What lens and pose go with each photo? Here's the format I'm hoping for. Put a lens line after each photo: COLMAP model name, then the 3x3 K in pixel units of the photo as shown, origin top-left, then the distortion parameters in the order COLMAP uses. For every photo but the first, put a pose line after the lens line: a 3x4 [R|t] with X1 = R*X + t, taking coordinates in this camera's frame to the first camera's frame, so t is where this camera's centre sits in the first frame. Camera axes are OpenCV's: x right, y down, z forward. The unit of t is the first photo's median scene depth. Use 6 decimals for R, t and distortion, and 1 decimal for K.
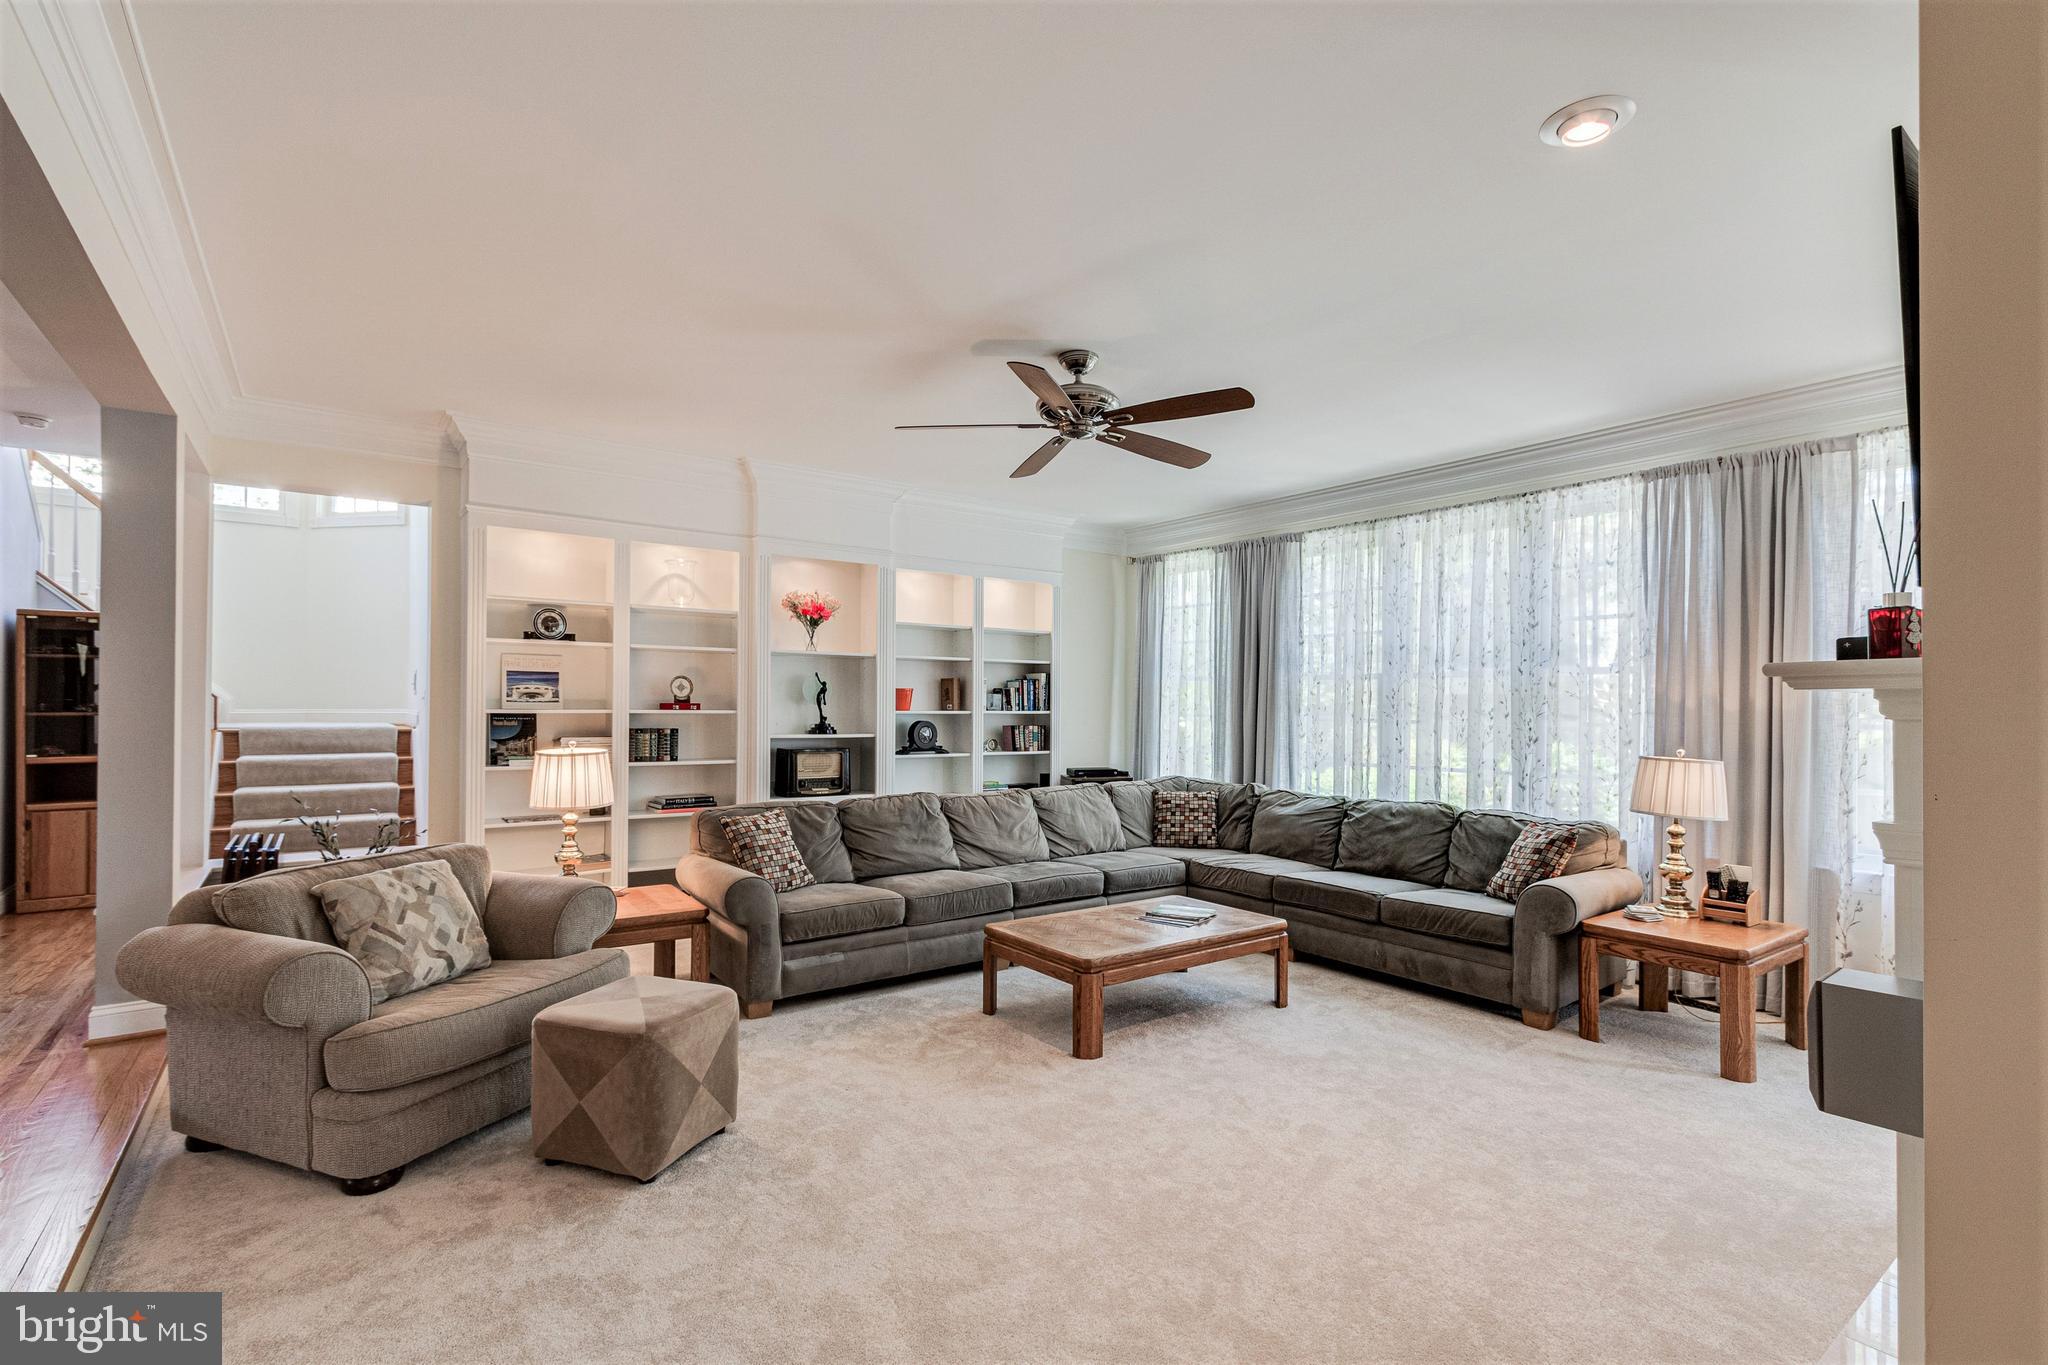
lens RADIAL K [[930.8, 0, 1010.5], [0, 930.8, 697.0], [0, 0, 1]] dist [0.002271, 0.000064]
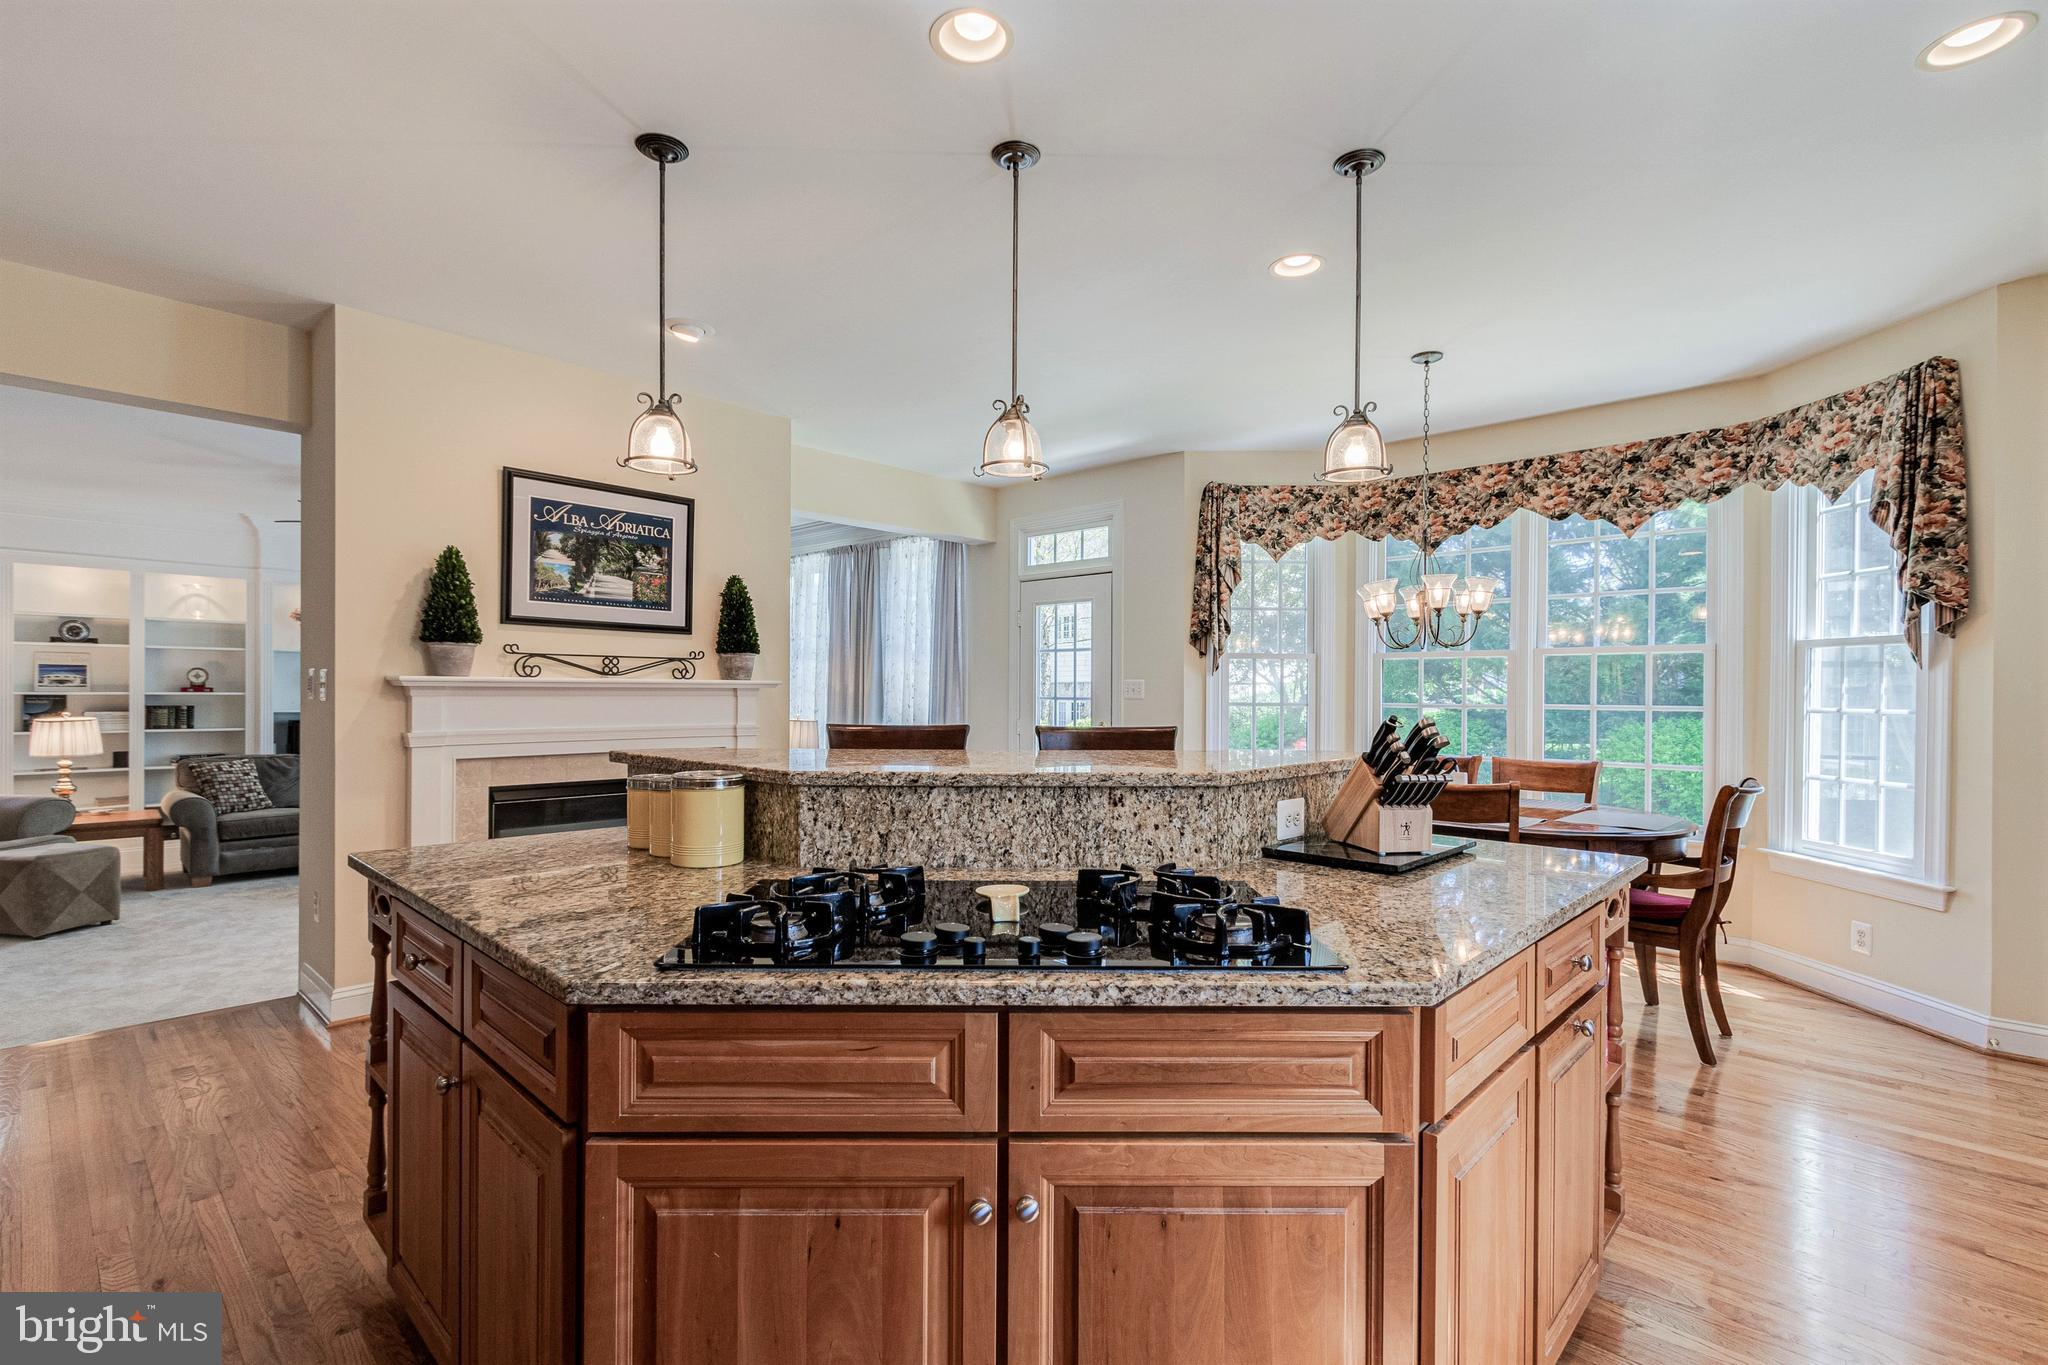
lens RADIAL K [[930.8, 0, 1010.5], [0, 930.8, 697.0], [0, 0, 1]] dist [0.002271, 0.000064]
pose [[0.983421, -0.000524, 0.181337, 0.637224], [-0.002489, 0.999863, 0.016387, -0.005463], [-0.181321, -0.016566, 0.983284, -0.641769]]
